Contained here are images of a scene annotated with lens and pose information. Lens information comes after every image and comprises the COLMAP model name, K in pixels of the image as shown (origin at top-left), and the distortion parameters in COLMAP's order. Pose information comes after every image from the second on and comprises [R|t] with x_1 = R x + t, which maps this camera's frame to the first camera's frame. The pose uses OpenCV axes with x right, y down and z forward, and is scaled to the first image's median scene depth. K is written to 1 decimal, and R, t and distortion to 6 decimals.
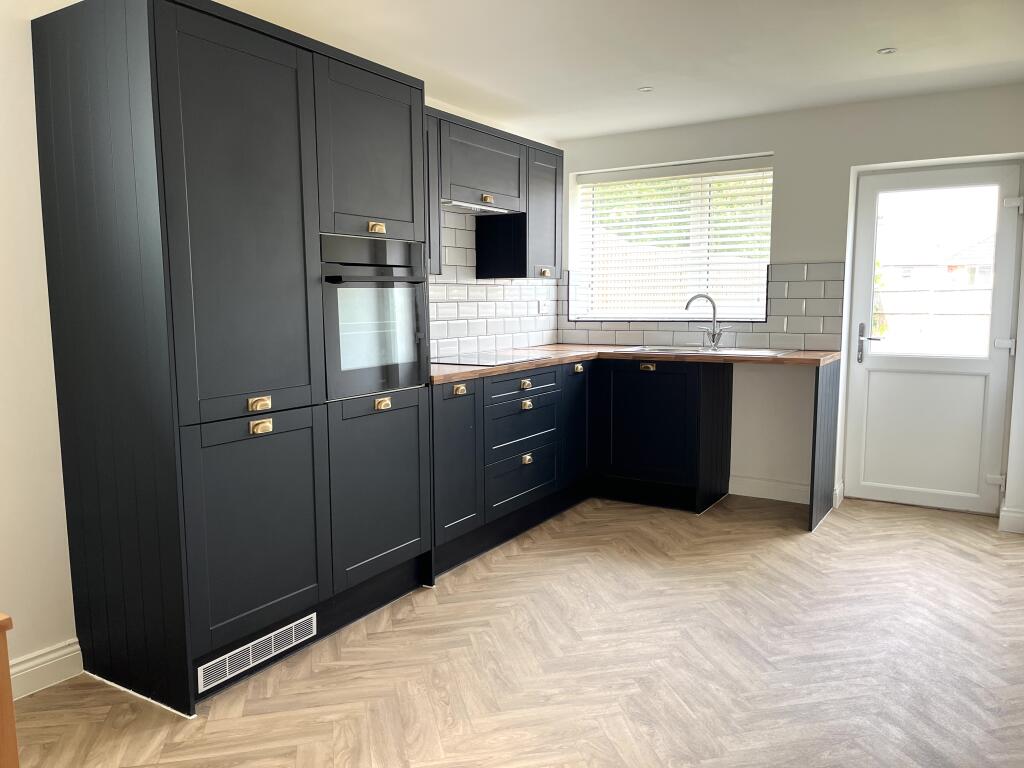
lens RADIAL K [[768.8, 0, 496.4], [0, 768.8, 390.6], [0, 0, 1]] dist [0.034948, -0.027327]
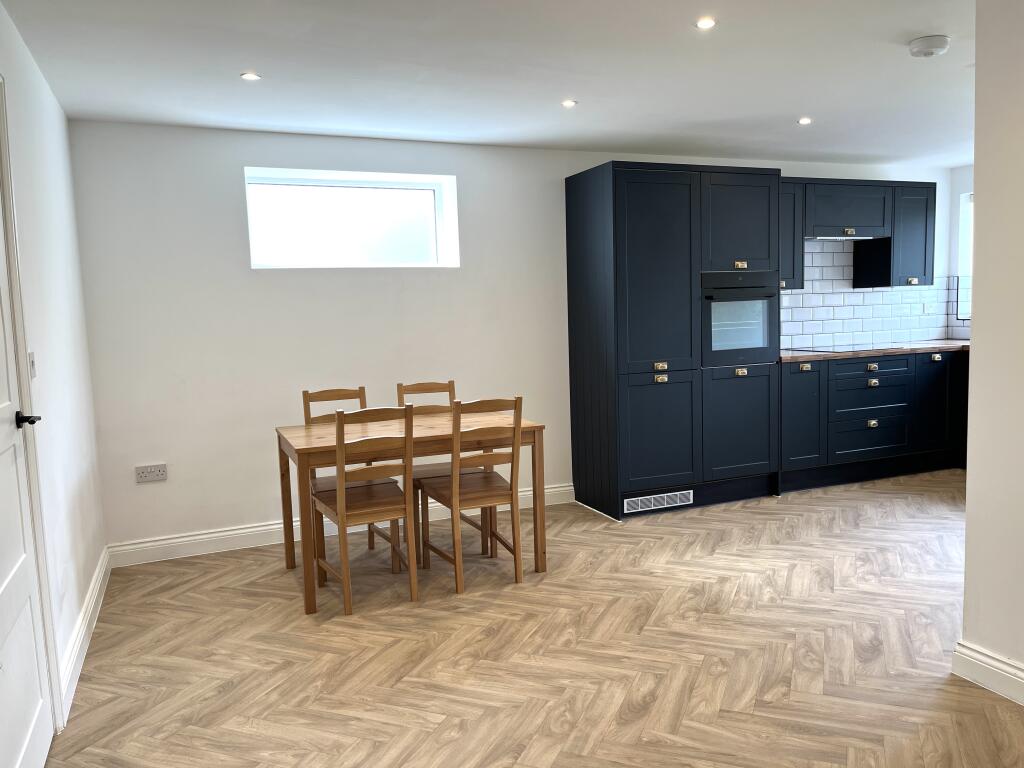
lens RADIAL K [[768.8, 0, 508.5], [0, 768.8, 378.0], [0, 0, 1]] dist [0.034948, -0.027327]
pose [[0.816593, 0.034841, -0.576161, 0.384625], [-0.044551, 0.999003, -0.002732, 0.054775], [0.575492, 0.027900, 0.817332, -0.606106]]
